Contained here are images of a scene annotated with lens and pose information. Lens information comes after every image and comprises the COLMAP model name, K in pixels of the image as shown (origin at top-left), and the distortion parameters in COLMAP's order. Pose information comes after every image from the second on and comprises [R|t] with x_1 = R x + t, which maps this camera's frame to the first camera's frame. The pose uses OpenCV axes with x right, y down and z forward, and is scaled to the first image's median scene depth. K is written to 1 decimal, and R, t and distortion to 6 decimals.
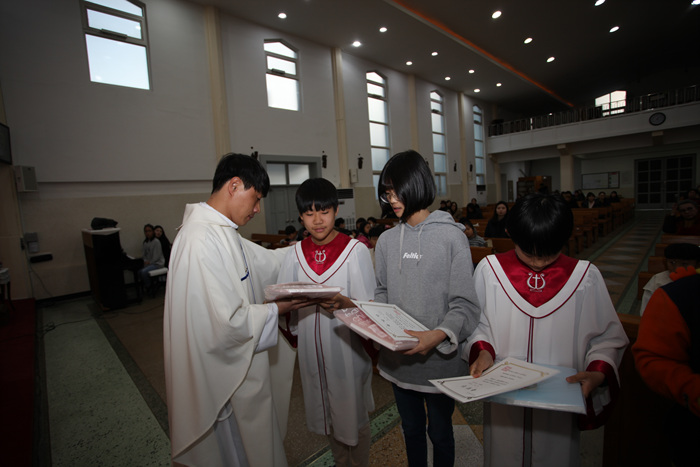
lens RADIAL K [[341.6, 0, 349.2], [0, 341.6, 230.6], [0, 0, 1]] dist [-0.073388, 0.026130]
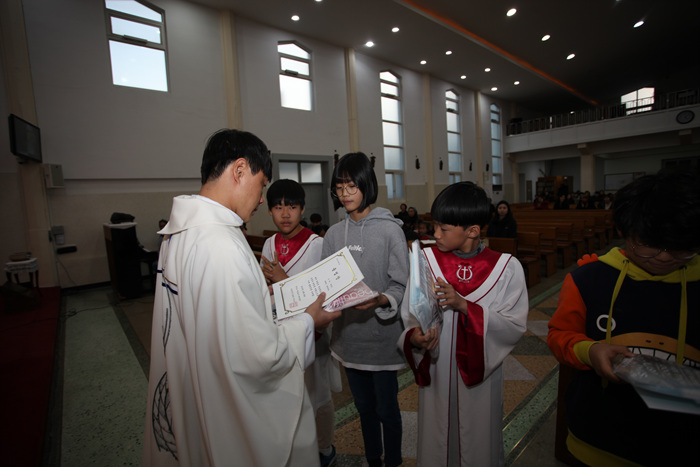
lens RADIAL K [[341.6, 0, 348.5], [0, 341.6, 231.3], [0, 0, 1]] dist [-0.073388, 0.026130]
pose [[0.998074, 0.015544, -0.060049, 0.027172], [-0.015189, 0.999864, 0.006362, 0.001508], [0.060140, -0.005438, 0.998175, -0.013839]]
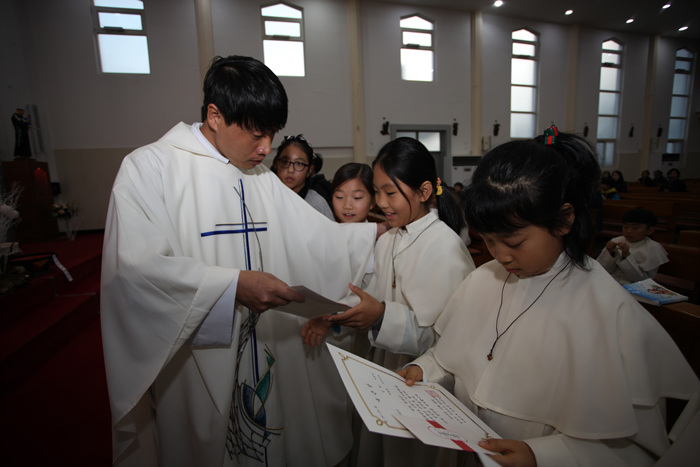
lens RADIAL K [[347.7, 0, 346.8], [0, 347.7, 230.4], [0, 0, 1]] dist [-0.068679, 0.023474]
pose [[0.880657, 0.105272, -0.461911, 0.149091], [-0.061580, 0.992164, 0.108714, 0.008852], [0.469736, -0.067295, 0.880238, -0.092027]]
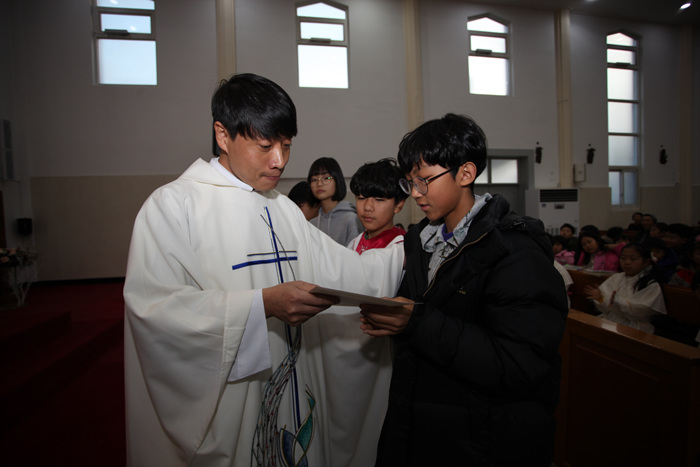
lens RADIAL K [[341.6, 0, 346.9], [0, 341.6, 231.7], [0, 0, 1]] dist [-0.073388, 0.026130]
pose [[0.835056, 0.063492, -0.546490, -0.009240], [-0.070511, 0.997478, 0.008145, 0.002804], [0.545628, 0.031732, 0.837426, 0.099228]]
